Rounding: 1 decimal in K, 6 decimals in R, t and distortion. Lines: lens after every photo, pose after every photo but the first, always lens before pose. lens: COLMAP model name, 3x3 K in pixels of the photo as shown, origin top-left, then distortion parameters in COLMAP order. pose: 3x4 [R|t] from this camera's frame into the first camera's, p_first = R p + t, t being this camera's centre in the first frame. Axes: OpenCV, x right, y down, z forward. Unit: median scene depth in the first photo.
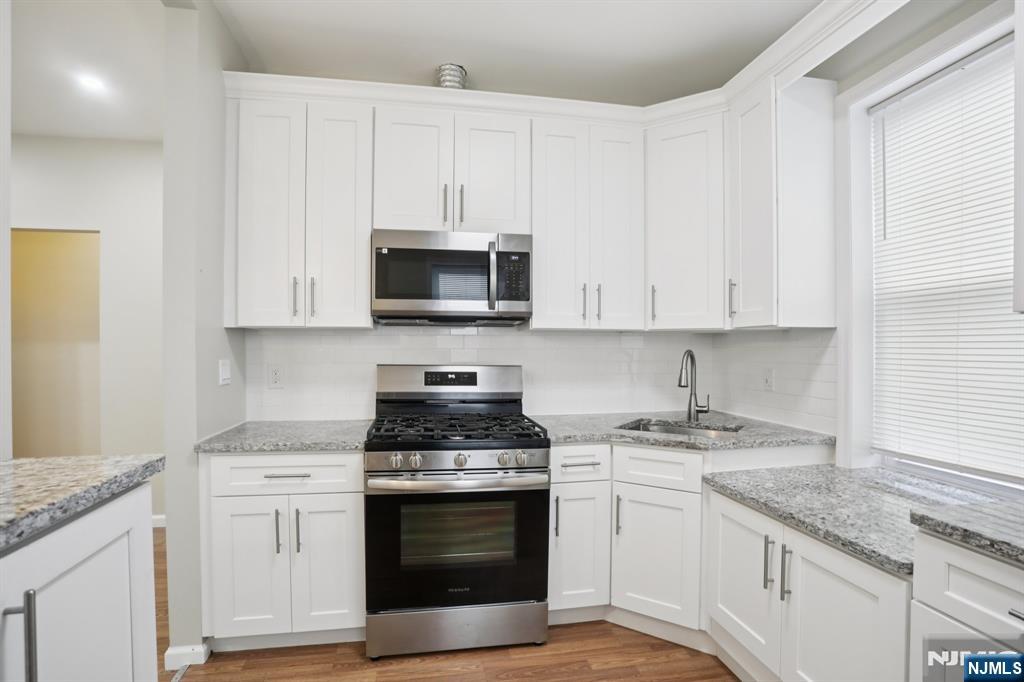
lens RADIAL K [[504.8, 0, 506.4], [0, 504.8, 359.5], [0, 0, 1]] dist [-0.080008, 0.036822]
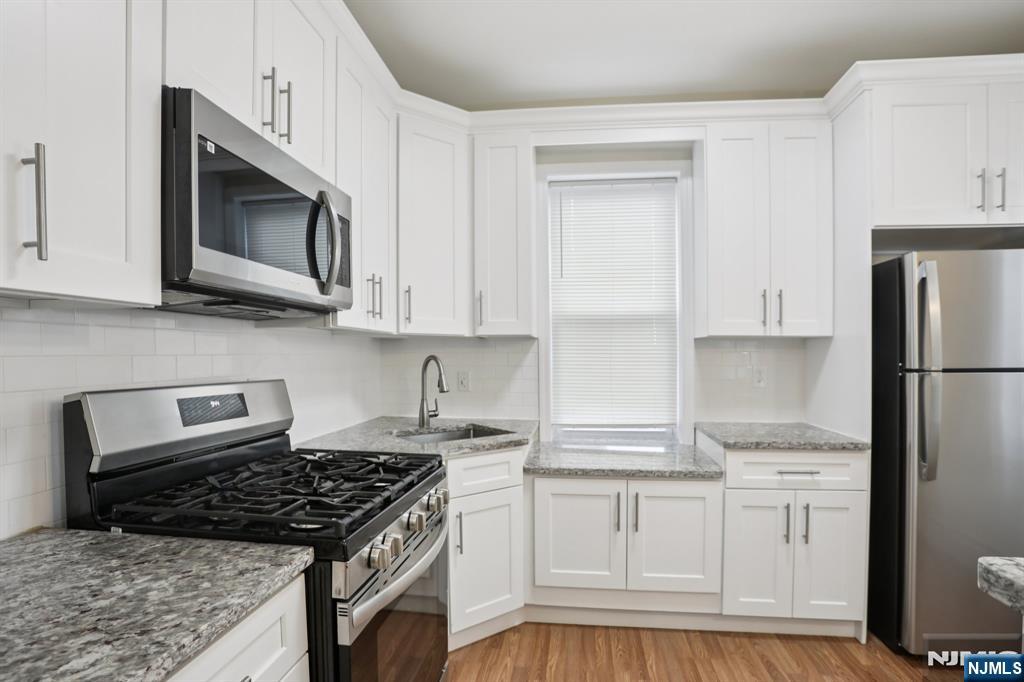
lens RADIAL K [[504.8, 0, 506.4], [0, 504.8, 359.5], [0, 0, 1]] dist [-0.080008, 0.036822]
pose [[0.315124, -0.011455, 0.948981, -0.597868], [0.023144, 0.999723, 0.004382, -0.012308], [-0.948768, 0.020582, 0.315301, 0.595723]]
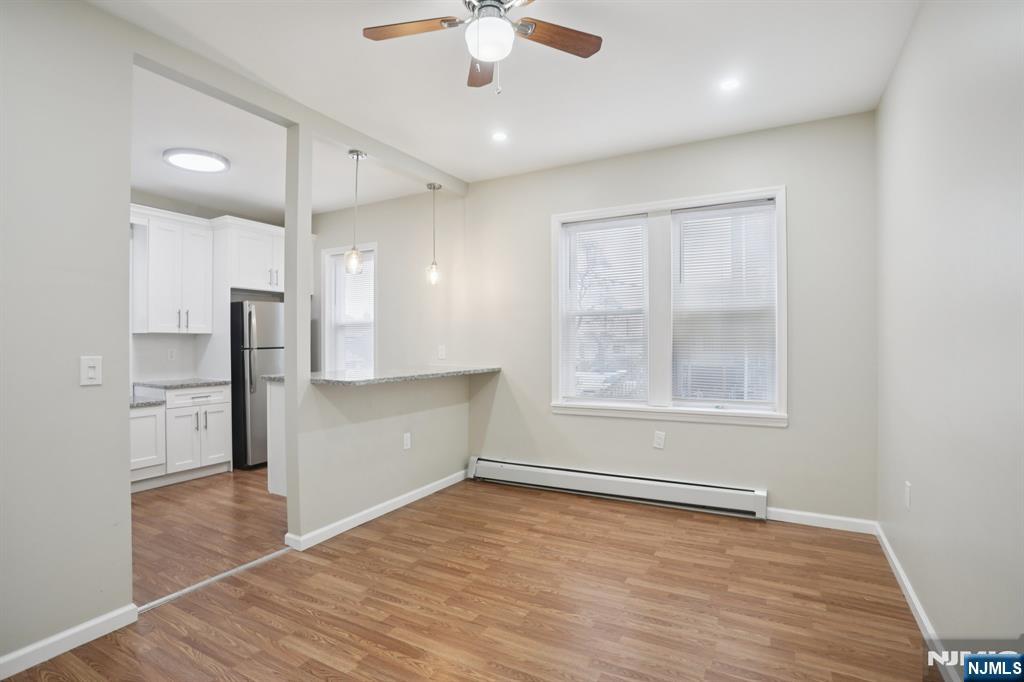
lens RADIAL K [[494.9, 0, 506.5], [0, 494.9, 341.5], [0, 0, 1]] dist [-0.075298, 0.043387]
pose [[-0.771452, 0.000452, 0.636288, -1.790582], [0.018467, 0.999594, 0.021680, -0.029511], [-0.636020, 0.028475, -0.771147, 1.103619]]
